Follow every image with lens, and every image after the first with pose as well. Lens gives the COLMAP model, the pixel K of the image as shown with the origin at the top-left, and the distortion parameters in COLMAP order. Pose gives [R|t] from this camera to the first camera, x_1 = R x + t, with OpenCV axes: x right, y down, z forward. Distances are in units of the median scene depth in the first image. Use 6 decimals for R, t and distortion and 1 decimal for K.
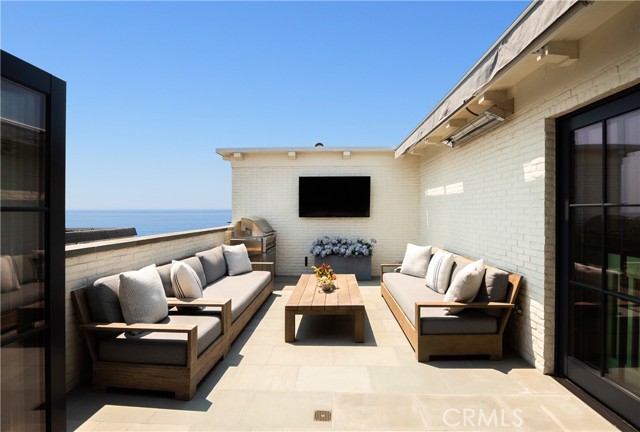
lens RADIAL K [[348.2, 0, 327.7], [0, 348.2, 200.9], [0, 0, 1]] dist [-0.001564, -0.005507]
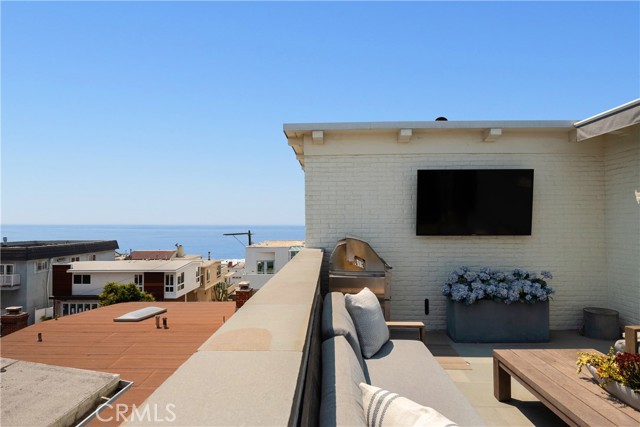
lens RADIAL K [[370.5, 0, 319.6], [0, 370.5, 208.7], [0, 0, 1]] dist [0.003896, 0.000392]
pose [[0.999989, -0.000655, 0.004608, -0.355083], [0.000669, 0.999995, -0.002964, 0.001347], [-0.004606, 0.002967, 0.999985, 0.469987]]
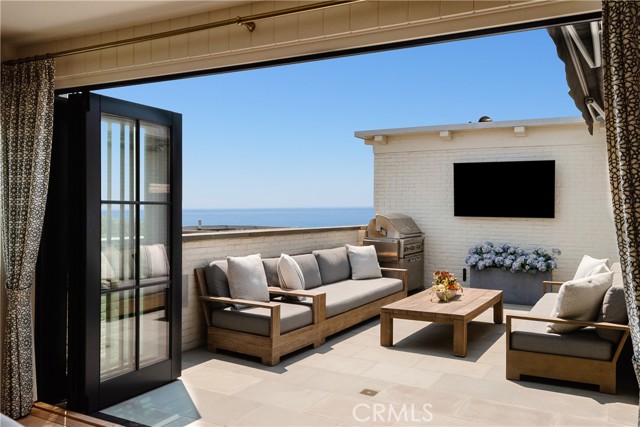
lens RADIAL K [[547.2, 0, 325.2], [0, 547.2, 199.1], [0, 0, 1]] dist [0.020811, 0.005969]
pose [[0.889139, 0.006204, -0.457594, 0.297174], [-0.000350, 0.999917, 0.012877, -0.008208], [0.457636, -0.011290, 0.889068, -0.274075]]
